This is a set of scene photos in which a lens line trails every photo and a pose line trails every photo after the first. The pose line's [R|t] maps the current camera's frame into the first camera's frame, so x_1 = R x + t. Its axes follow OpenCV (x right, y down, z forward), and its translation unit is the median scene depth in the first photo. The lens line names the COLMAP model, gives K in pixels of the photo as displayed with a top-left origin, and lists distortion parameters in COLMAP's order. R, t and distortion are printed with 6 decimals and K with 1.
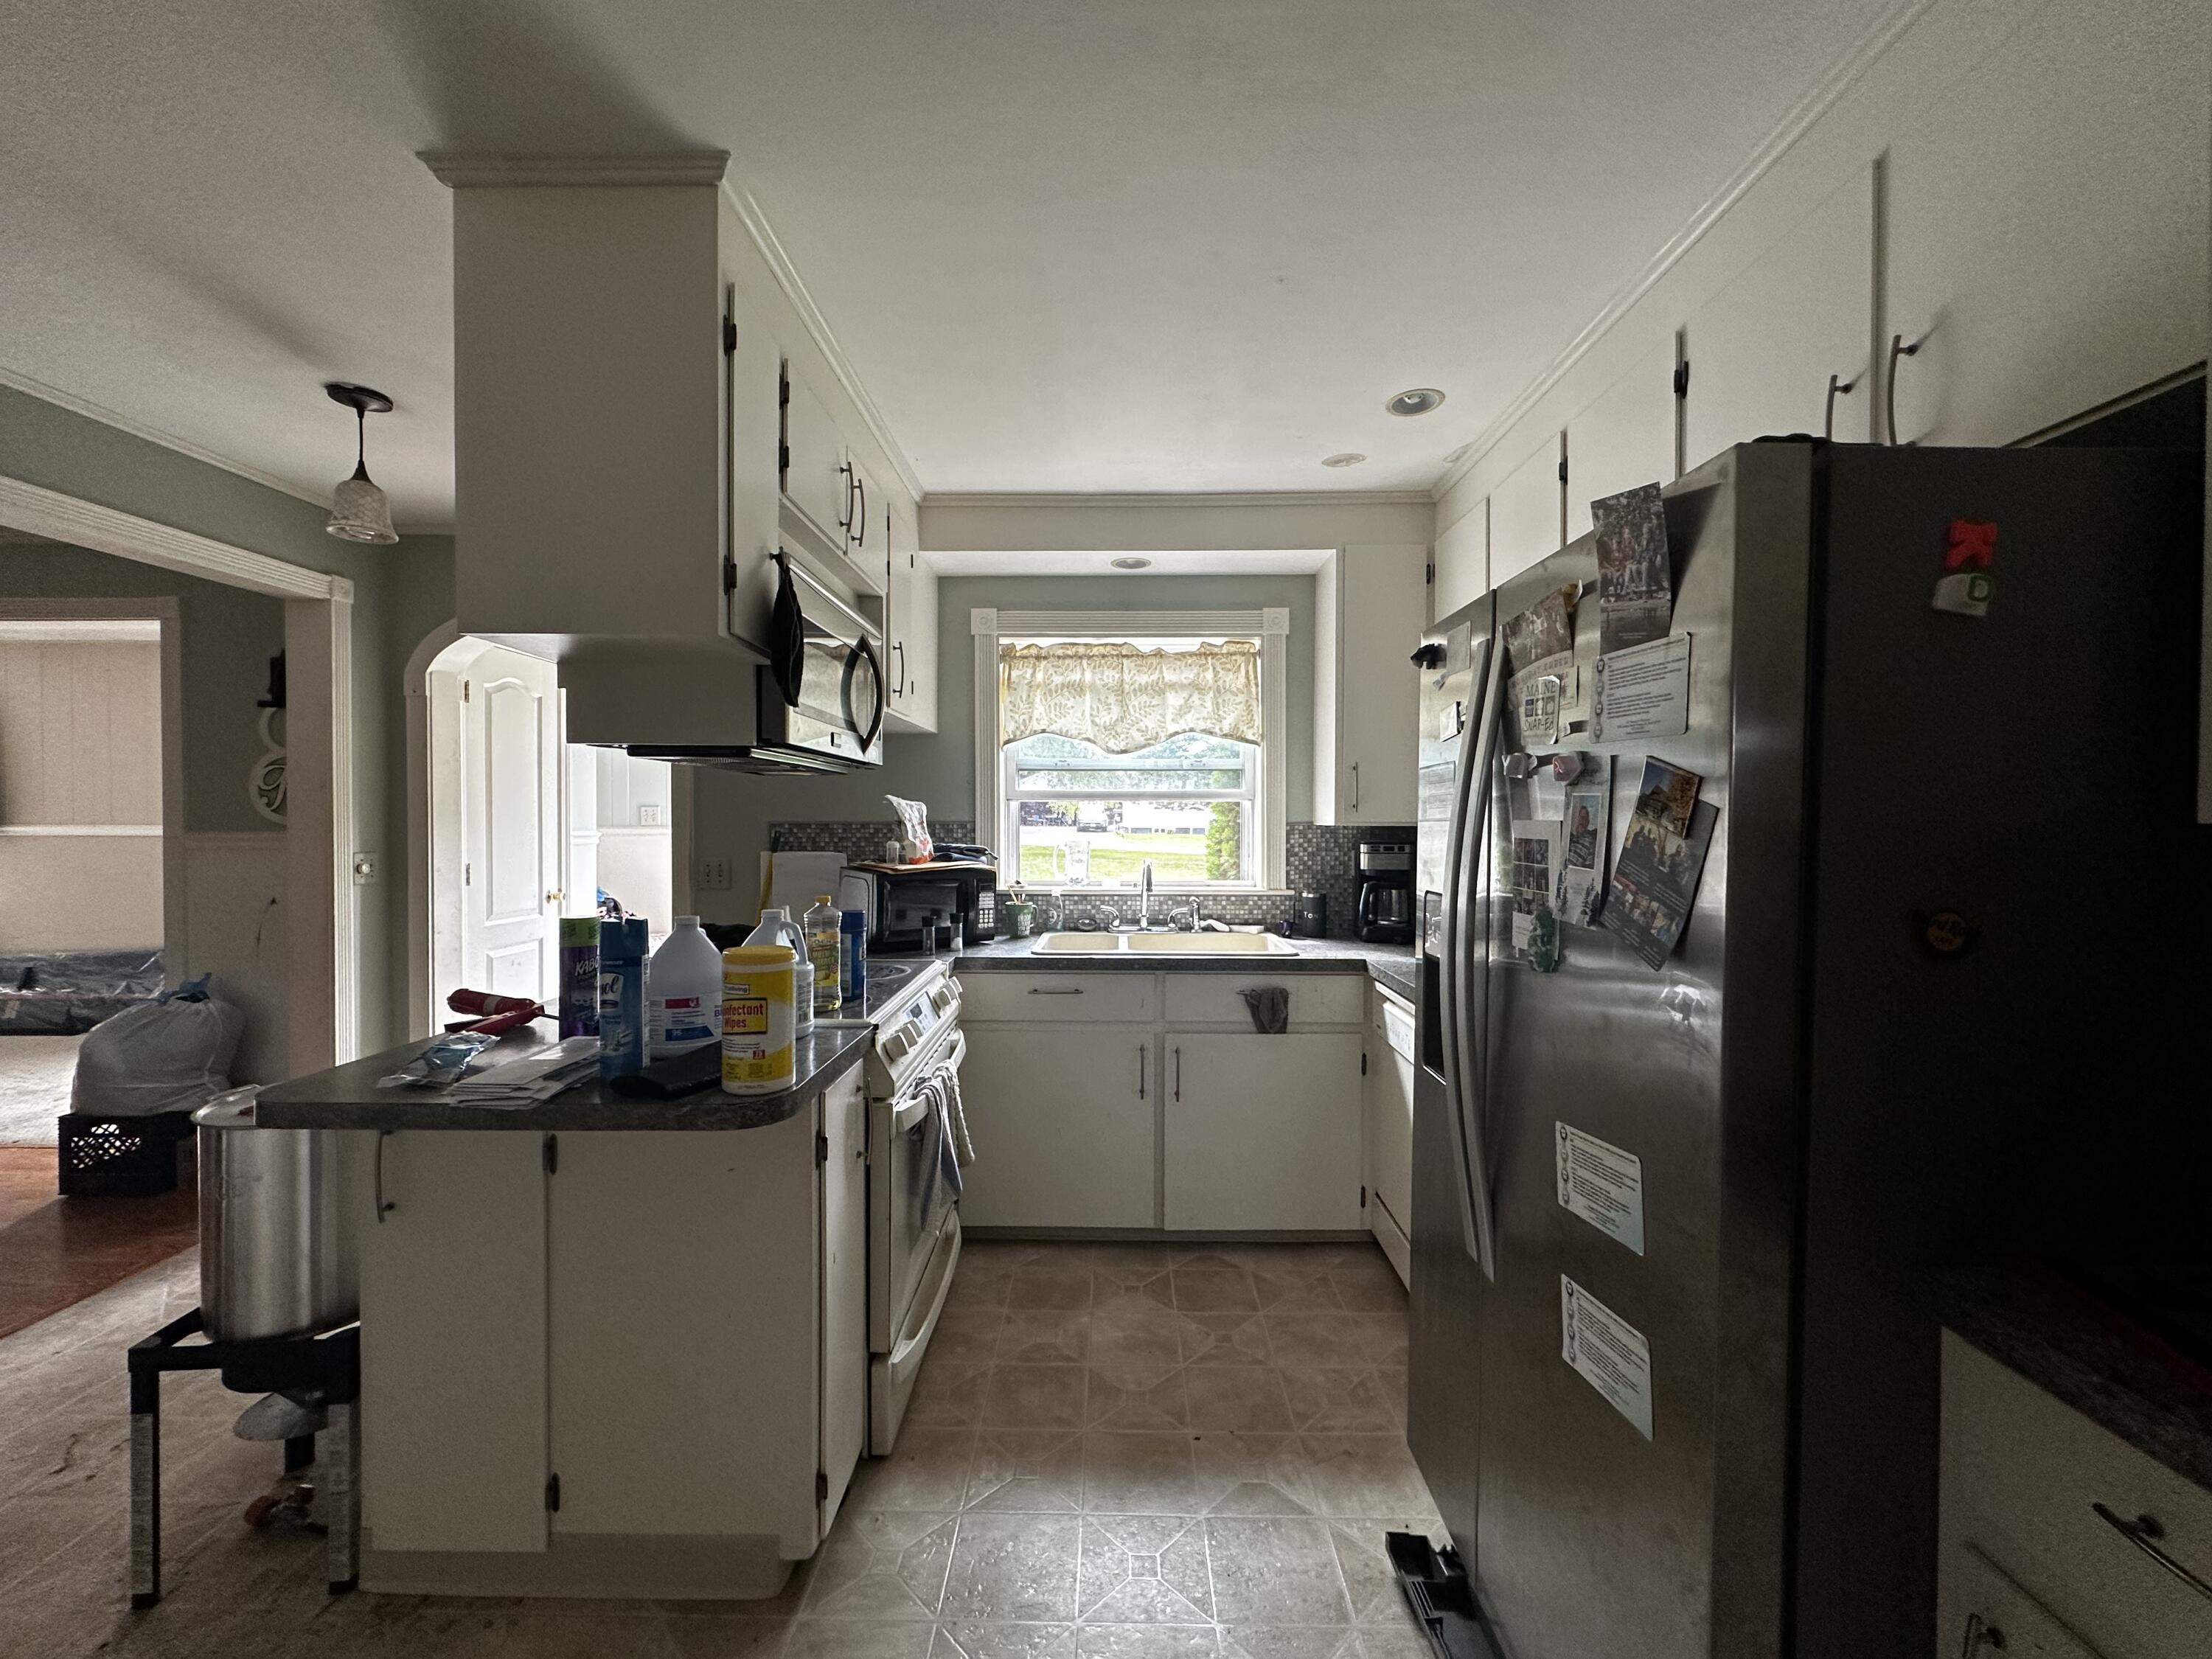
lens RADIAL K [[878.1, 0, 1107.7], [0, 878.1, 832.2], [0, 0, 1]] dist [-0.000590, 0.000017]
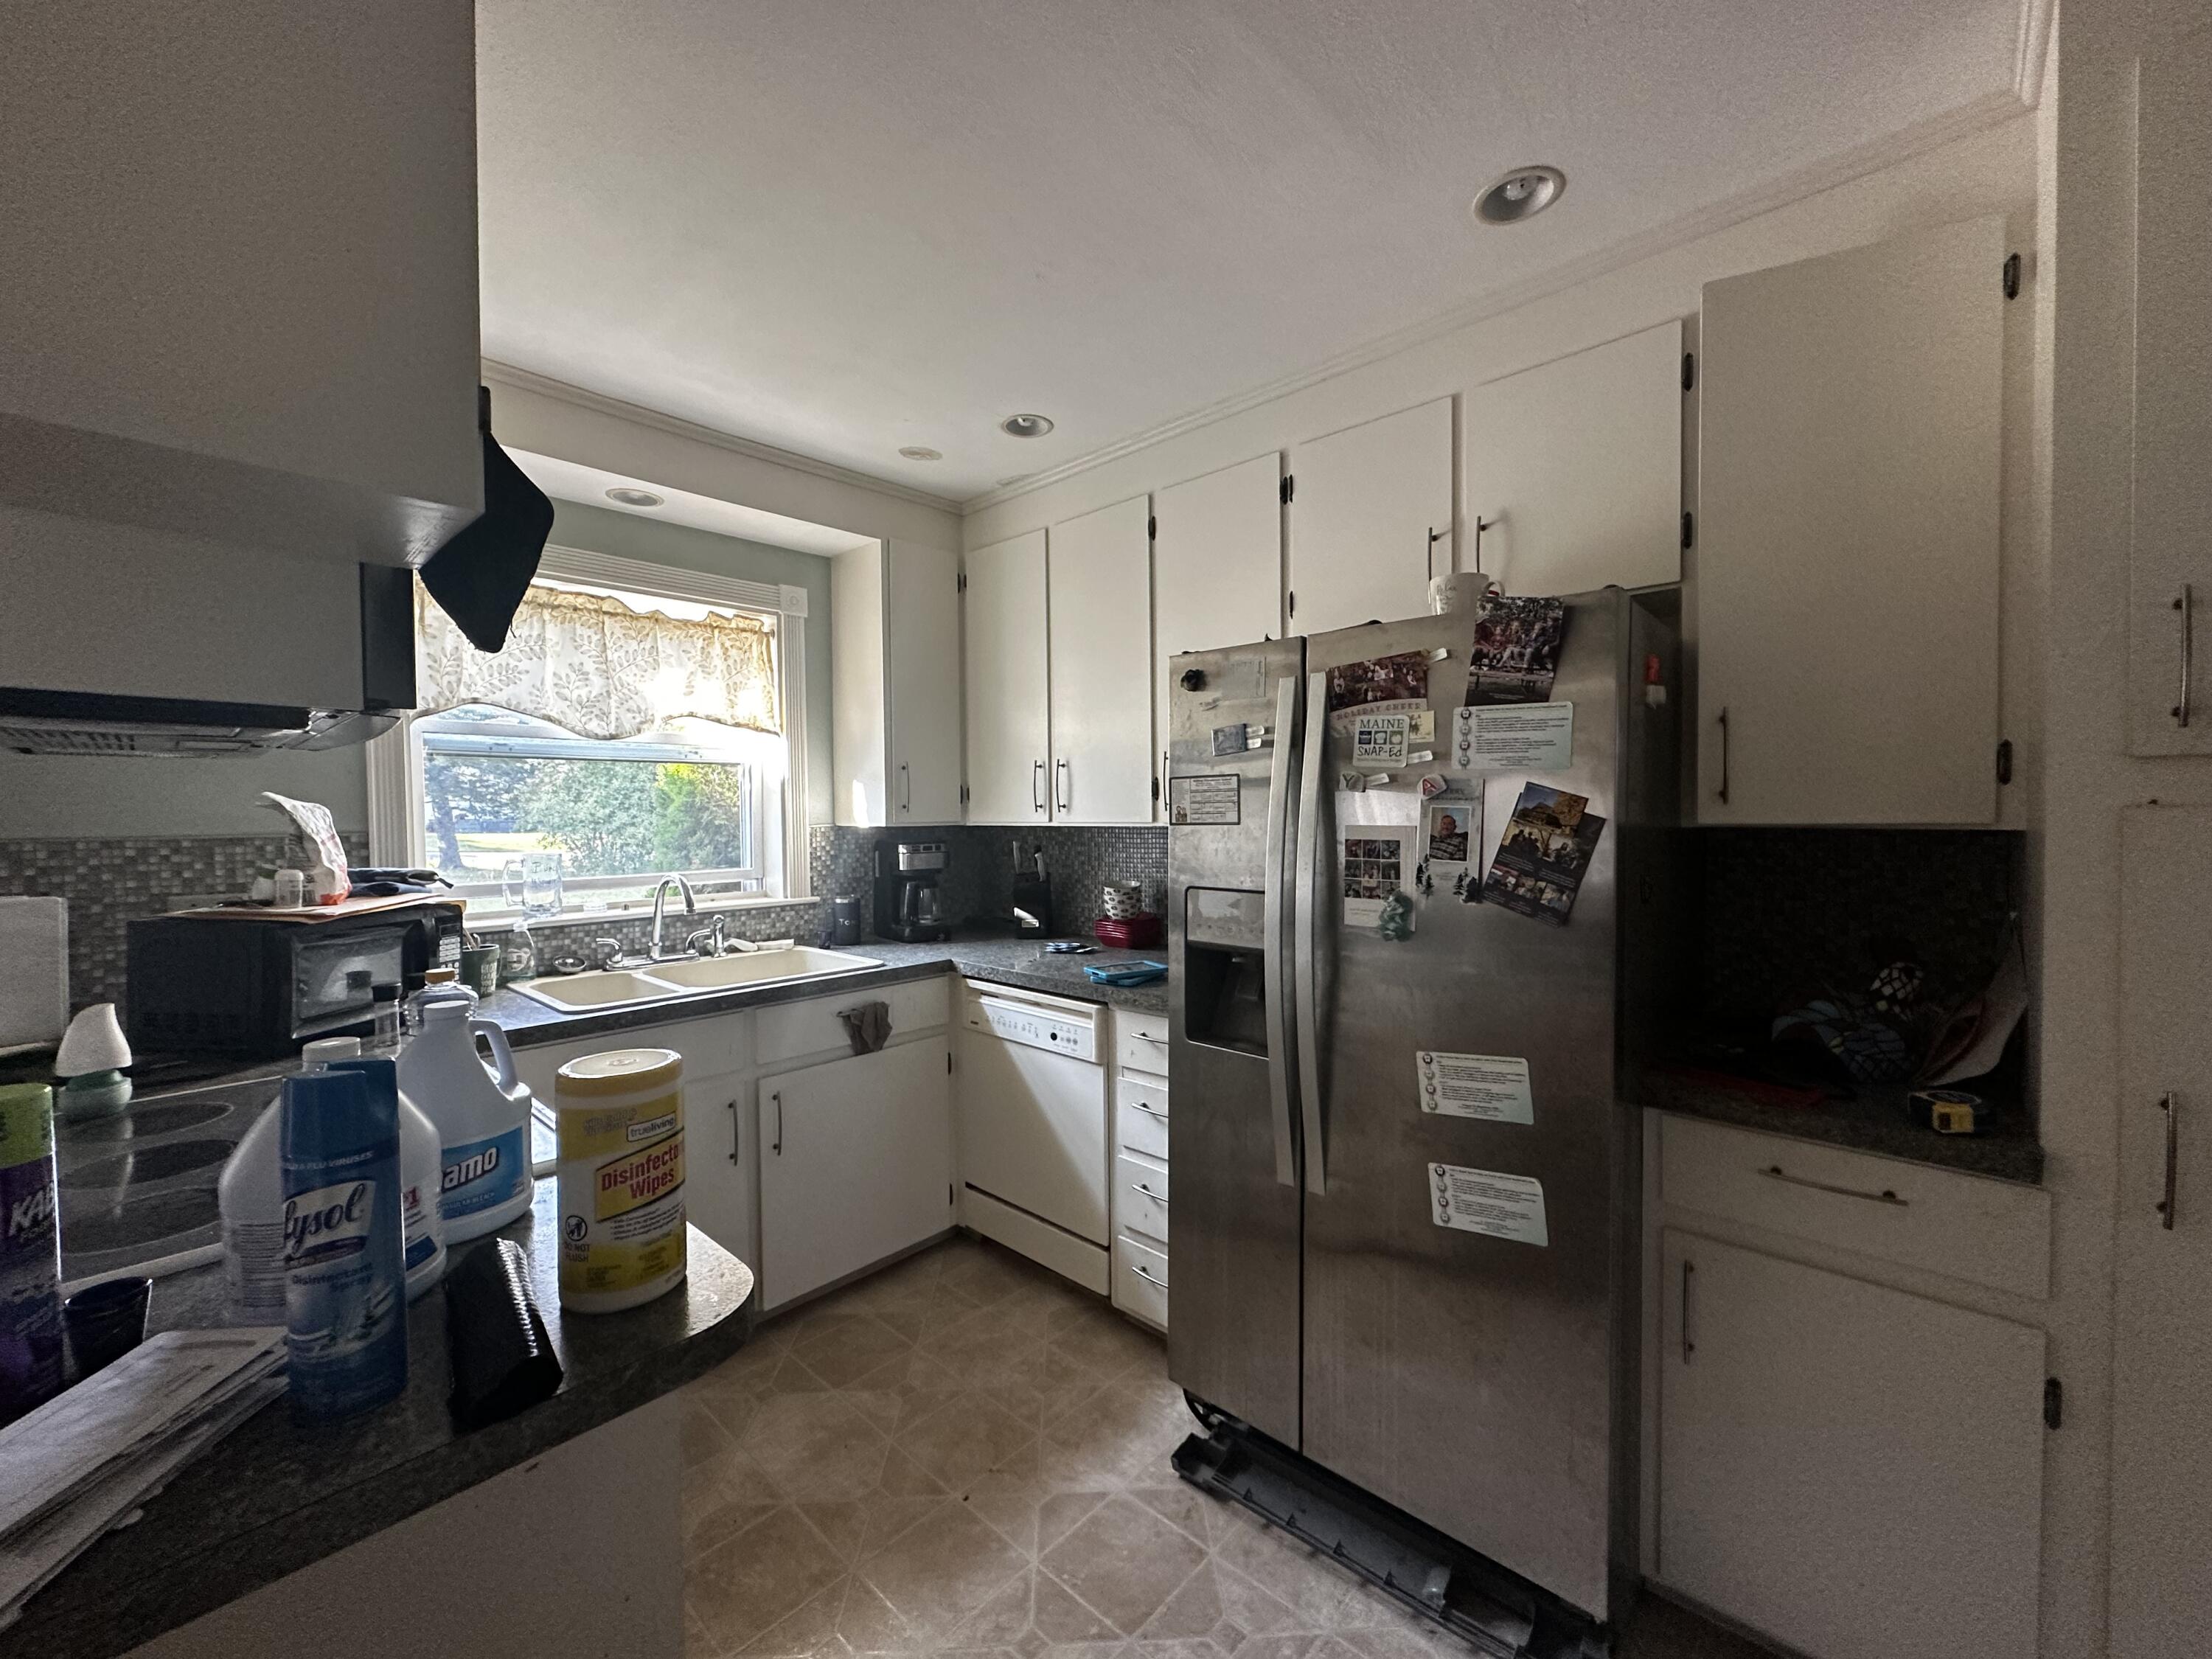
lens RADIAL K [[878.1, 0, 1107.9], [0, 878.1, 830.4], [0, 0, 1]] dist [-0.000590, 0.000017]
pose [[0.671095, -0.025878, 0.740920, -0.328030], [0.020412, 0.999657, 0.016427, -0.015748], [-0.741091, 0.004099, 0.671392, 0.190012]]
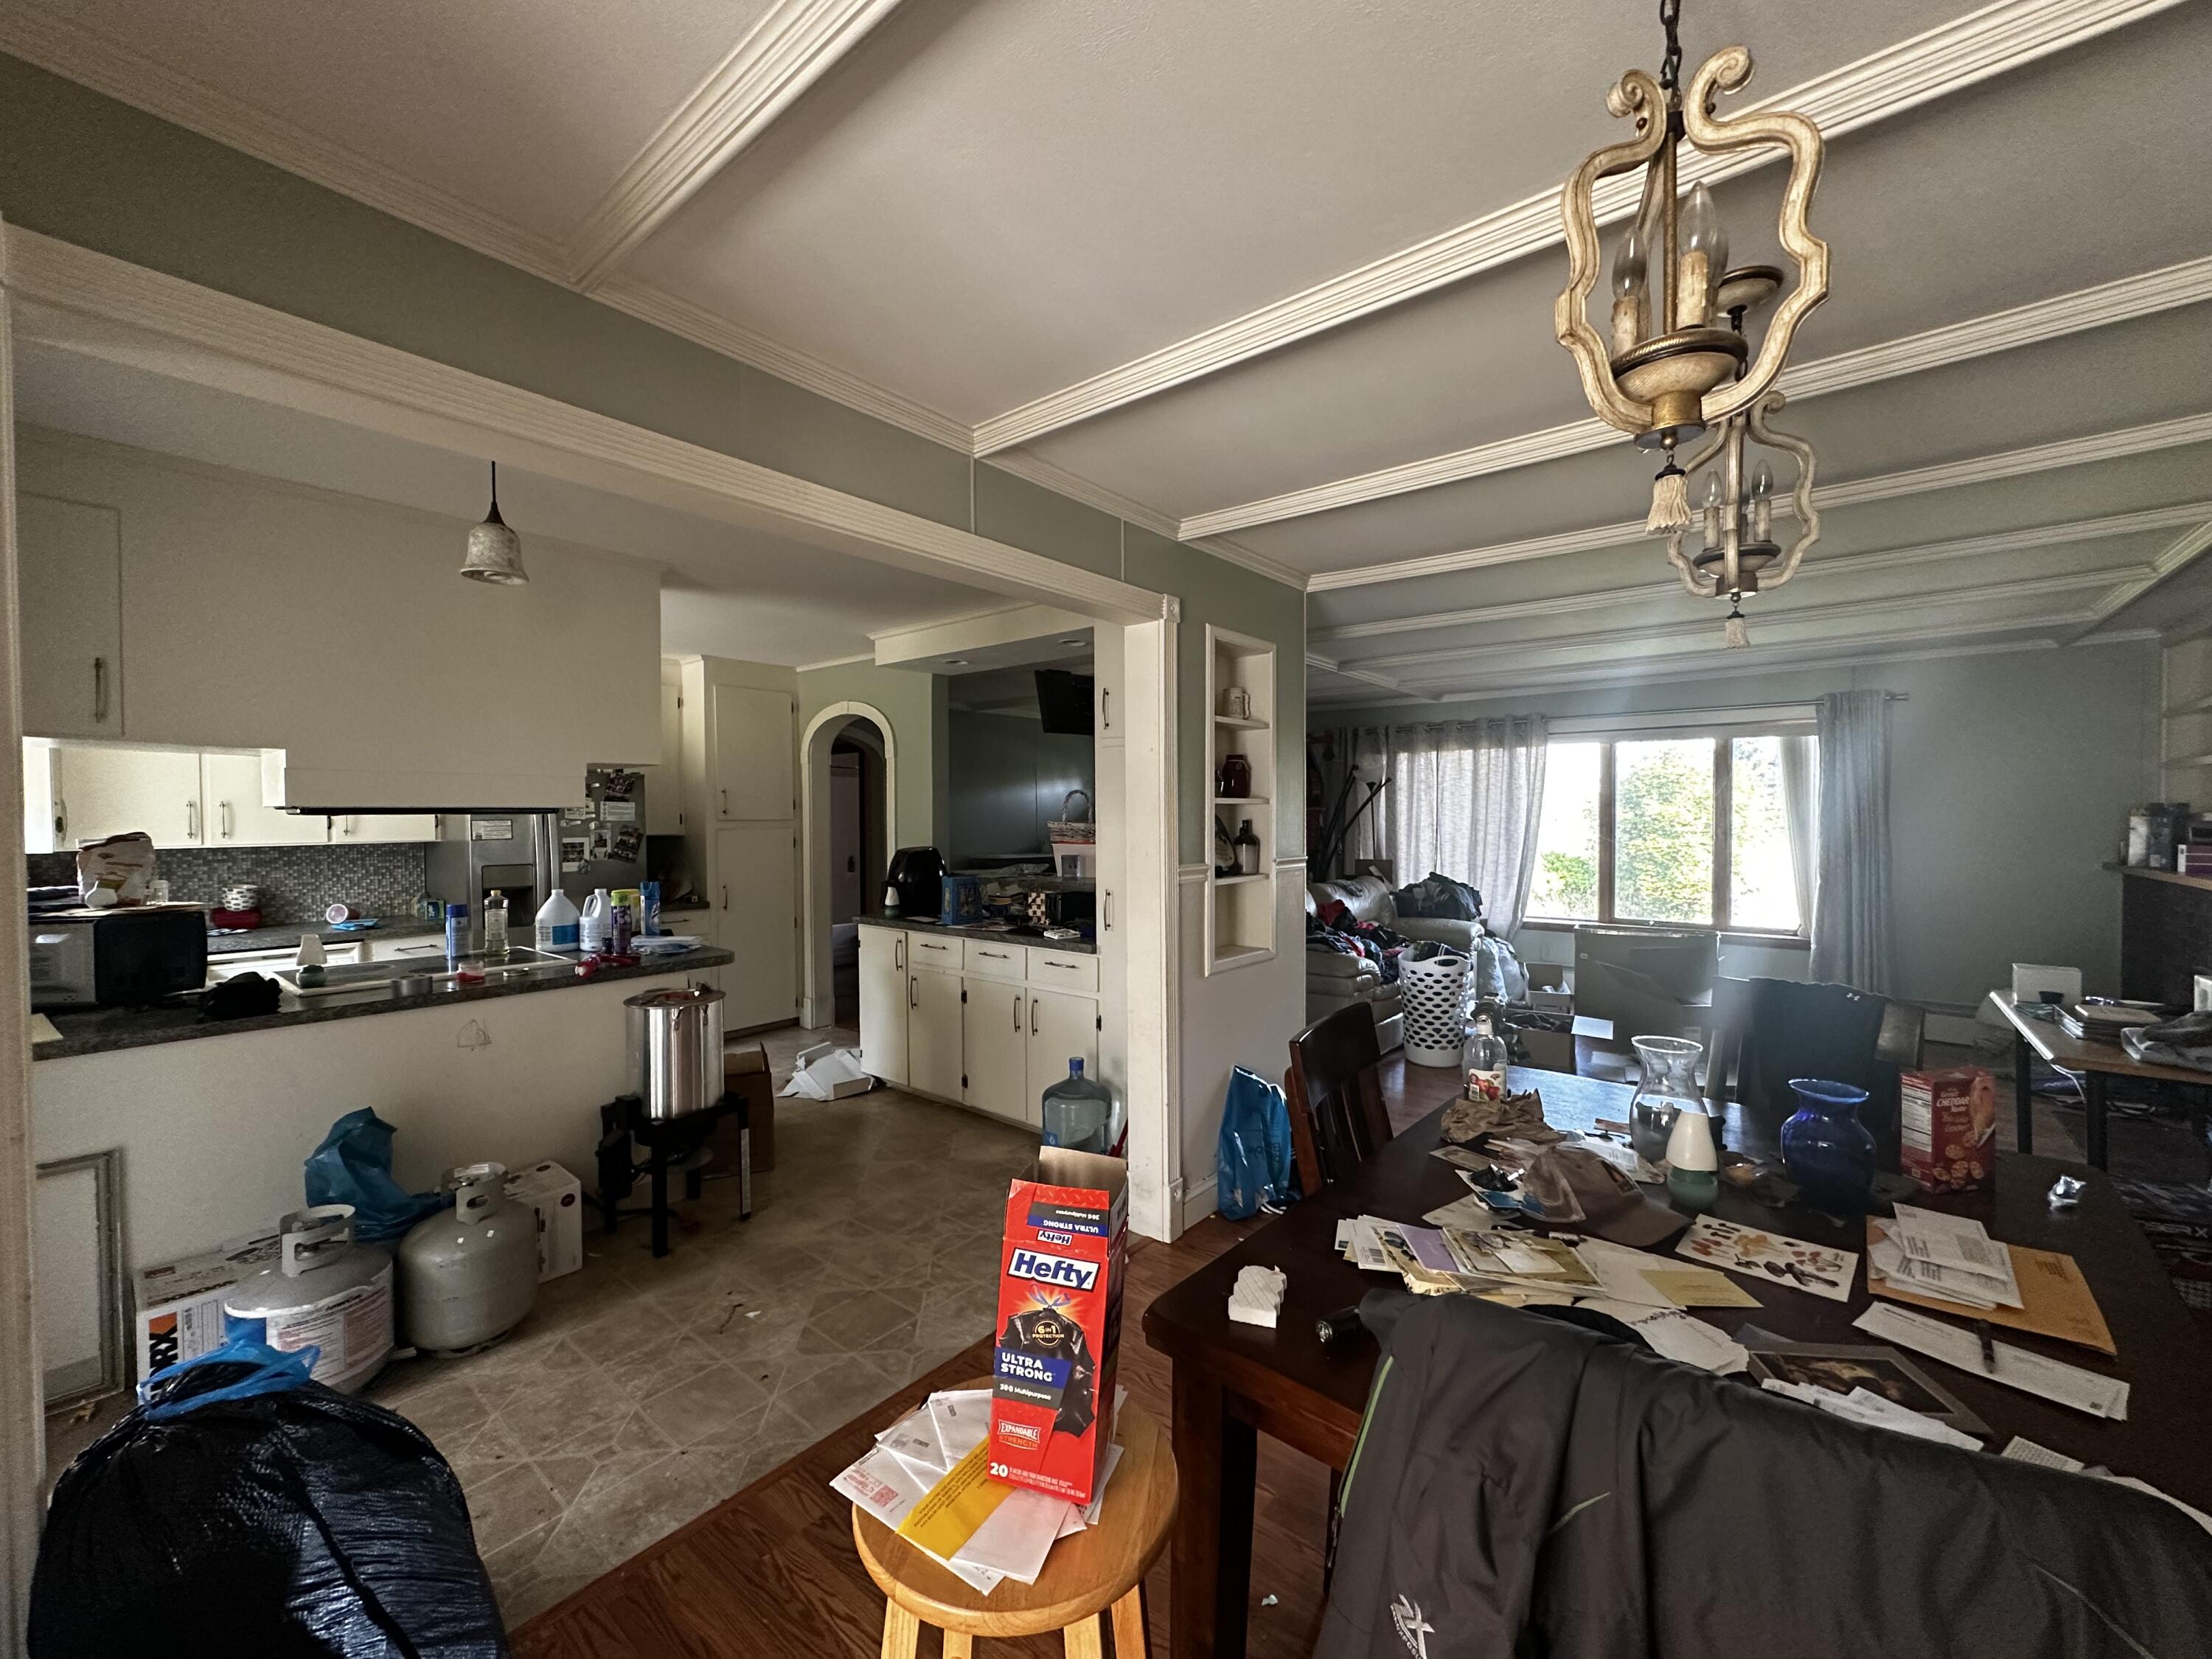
lens RADIAL K [[878.1, 0, 1109.8], [0, 878.1, 828.0], [0, 0, 1]] dist [-0.000590, 0.000017]
pose [[-0.780537, -0.010543, 0.625021, -1.717673], [0.010615, 0.999490, 0.030116, -0.066923], [-0.625020, 0.030141, -0.780027, 1.146997]]
